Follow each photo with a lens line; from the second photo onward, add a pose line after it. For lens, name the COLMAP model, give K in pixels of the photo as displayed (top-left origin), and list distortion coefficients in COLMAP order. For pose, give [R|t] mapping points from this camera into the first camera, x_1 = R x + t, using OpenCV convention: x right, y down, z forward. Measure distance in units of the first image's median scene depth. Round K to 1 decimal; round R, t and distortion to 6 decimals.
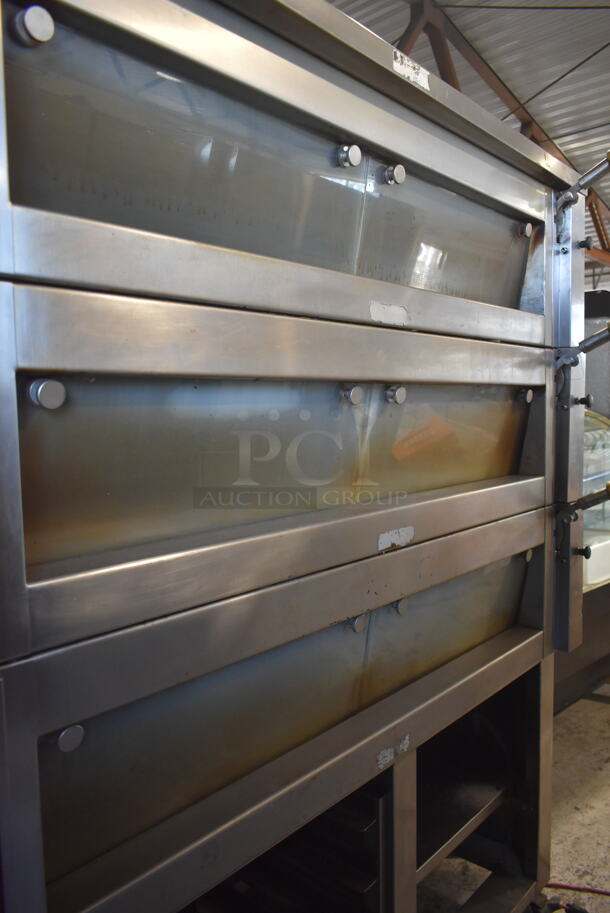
lens RADIAL K [[695.7, 0, 295.4], [0, 695.7, 444.1], [0, 0, 1]] dist [-0.025716, 0.010439]
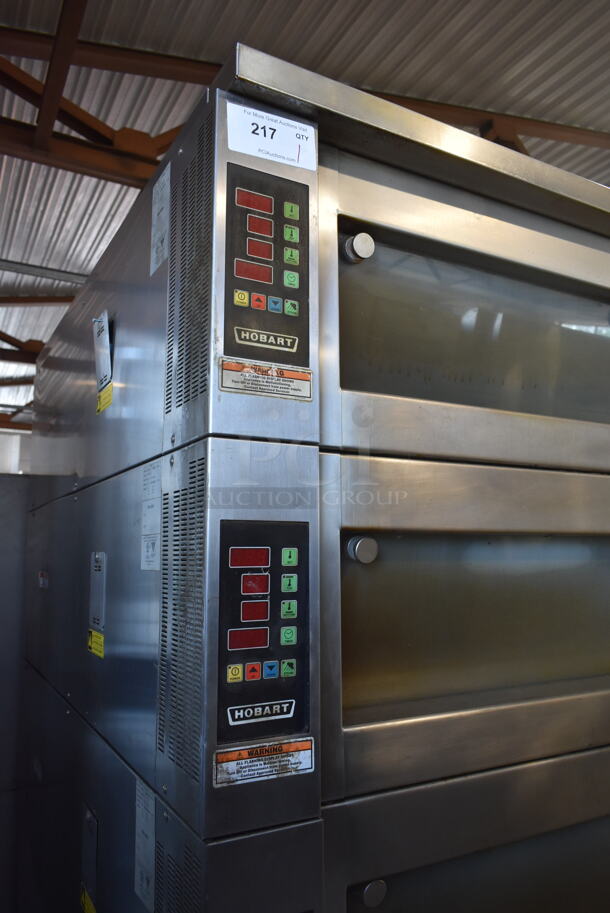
lens RADIAL K [[695.7, 0, 305.2], [0, 695.7, 458.2], [0, 0, 1]] dist [-0.025716, 0.010439]
pose [[0.944419, -0.040717, -0.326213, -0.044711], [-0.024995, 0.980534, -0.194750, 0.001962], [0.327793, 0.192079, 0.925018, -0.055287]]
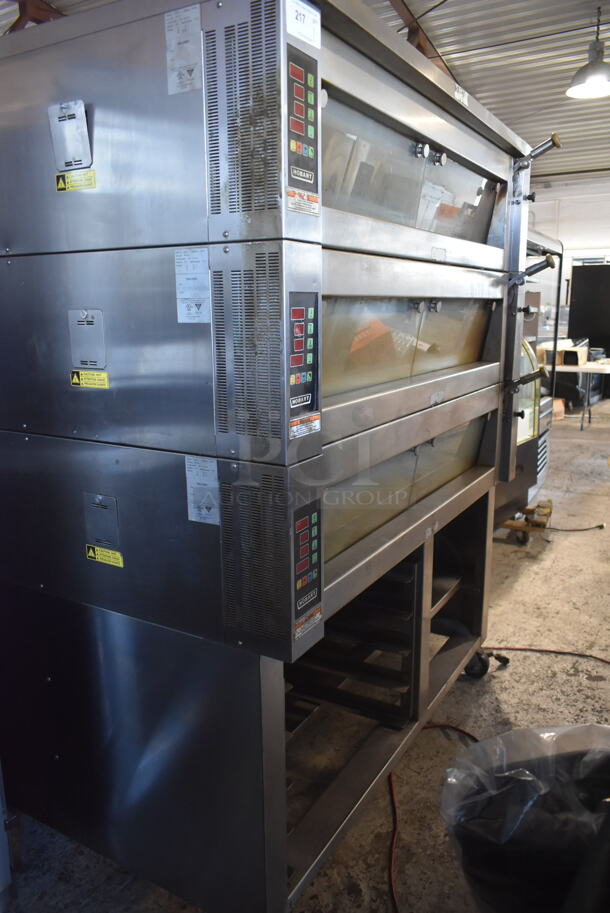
lens RADIAL K [[695.7, 0, 305.3], [0, 695.7, 455.5], [0, 0, 1]] dist [-0.025716, 0.010439]
pose [[0.979899, -0.040043, 0.195433, -0.457198], [0.010155, 0.988390, 0.151601, 0.020202], [-0.199235, -0.146569, 0.968929, -0.495322]]
